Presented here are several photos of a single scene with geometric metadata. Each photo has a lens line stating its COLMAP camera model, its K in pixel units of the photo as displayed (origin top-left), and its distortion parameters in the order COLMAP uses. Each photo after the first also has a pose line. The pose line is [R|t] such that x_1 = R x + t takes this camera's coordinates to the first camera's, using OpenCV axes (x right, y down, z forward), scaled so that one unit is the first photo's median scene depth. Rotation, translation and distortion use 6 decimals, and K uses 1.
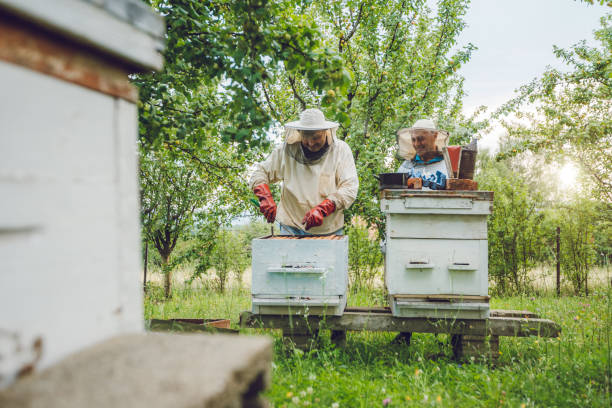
lens RADIAL K [[602.6, 0, 270.5], [0, 602.6, 193.1], [0, 0, 1]] dist [-0.017659, 0.000000]
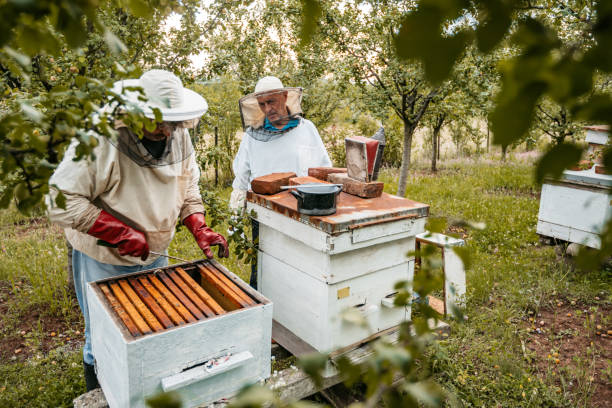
lens RADIAL K [[480.0, 0, 303.0], [0, 480.0, 202.8], [0, 0, 1]] dist [-0.016183, 0.017721]
pose [[0.700200, -0.155895, 0.696719, -0.198060], [-0.052606, 0.961951, 0.268111, -0.165441], [-0.712006, -0.224383, 0.665356, 0.654714]]
